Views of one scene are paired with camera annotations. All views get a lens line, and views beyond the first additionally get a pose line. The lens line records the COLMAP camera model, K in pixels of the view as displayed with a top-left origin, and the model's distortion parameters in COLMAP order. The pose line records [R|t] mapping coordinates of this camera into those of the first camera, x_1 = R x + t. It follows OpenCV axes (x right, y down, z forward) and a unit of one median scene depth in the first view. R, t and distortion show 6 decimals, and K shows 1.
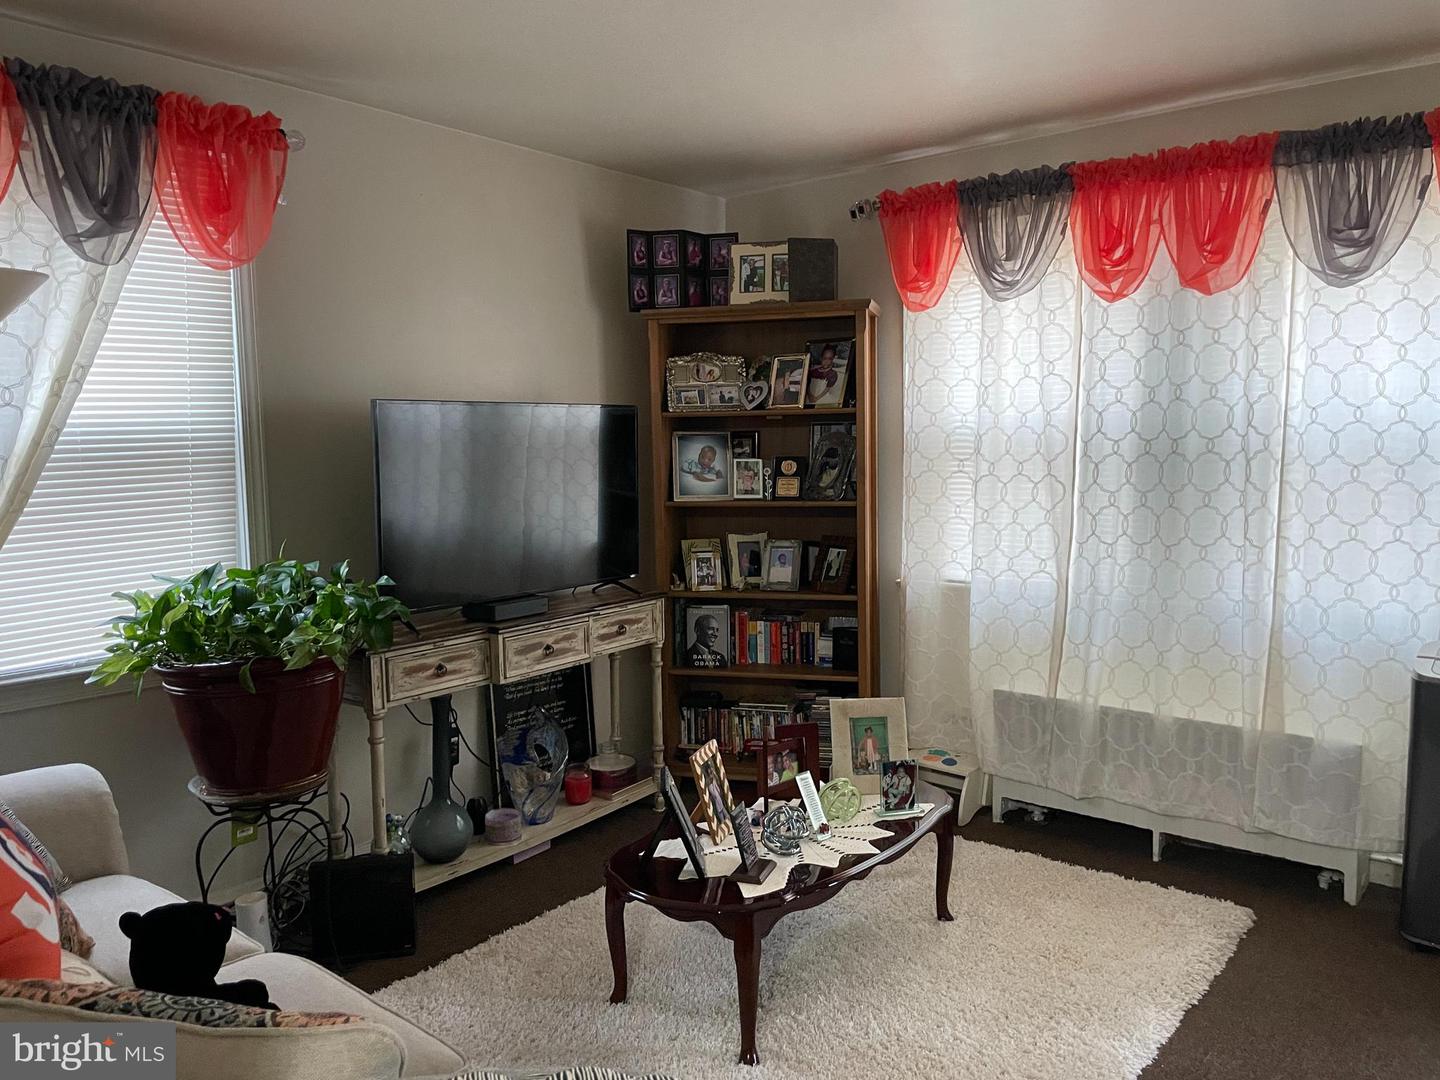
lens RADIAL K [[1095.6, 0, 716.6], [0, 1095.6, 546.6], [0, 0, 1]] dist [0.072831, -0.095423]
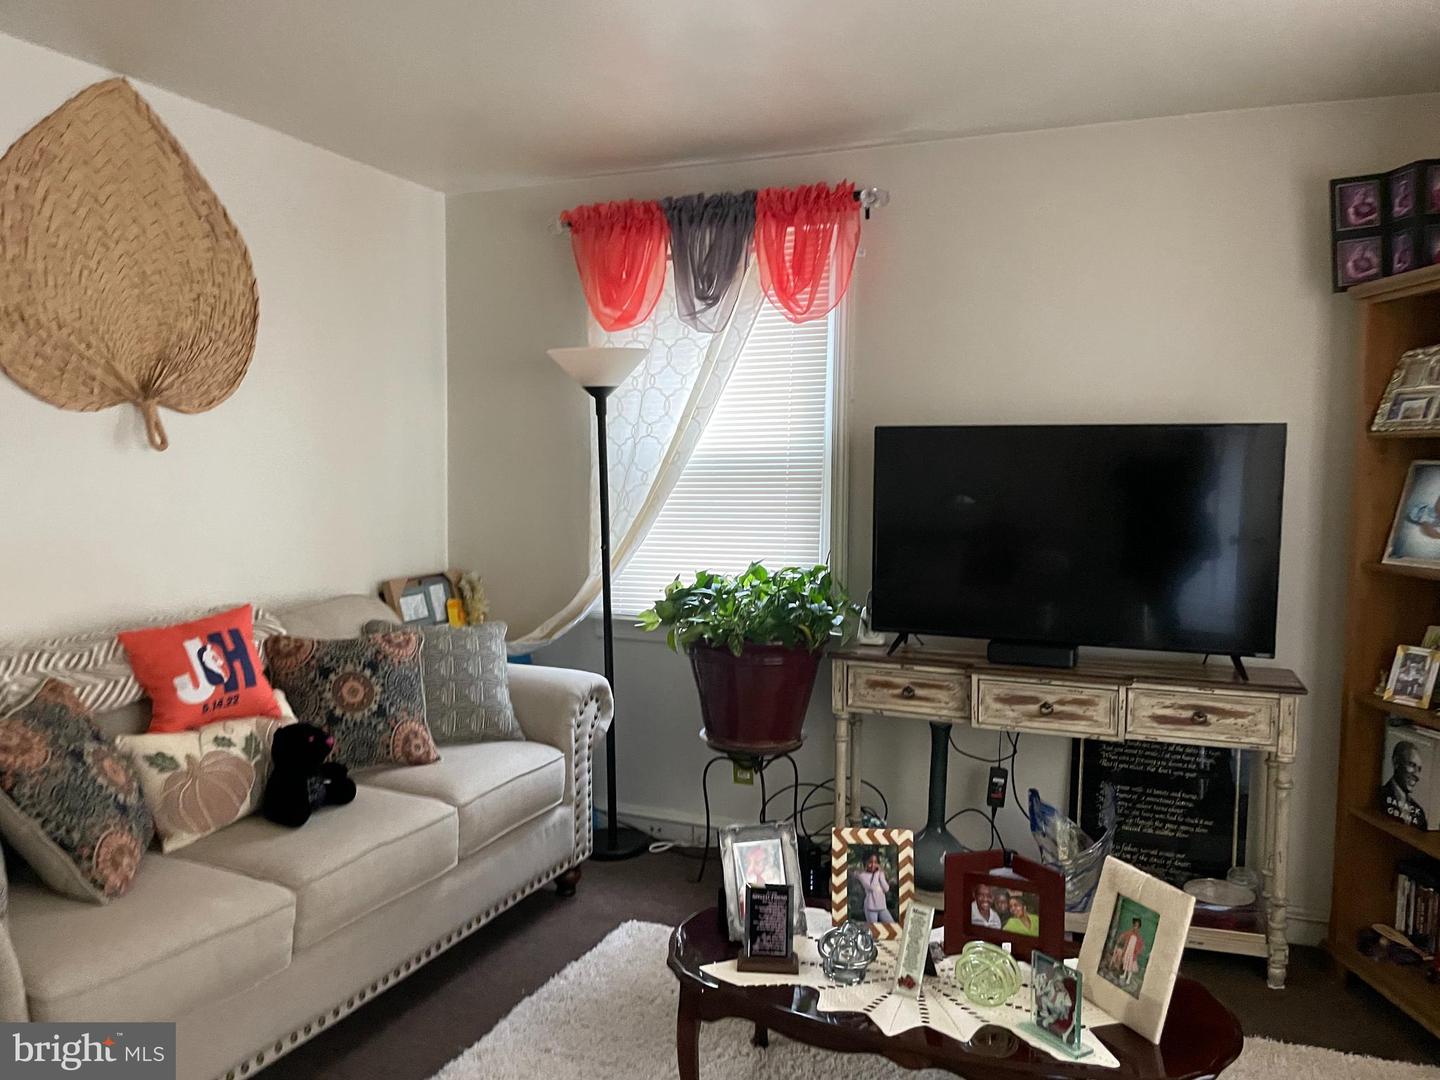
lens RADIAL K [[1095.6, 0, 723.7], [0, 1095.6, 542.5], [0, 0, 1]] dist [0.072831, -0.095423]
pose [[0.286764, 0.087751, -0.953974, 0.592045], [-0.111331, 0.992101, 0.057792, -0.057647], [0.951510, 0.089635, 0.294269, 0.490535]]
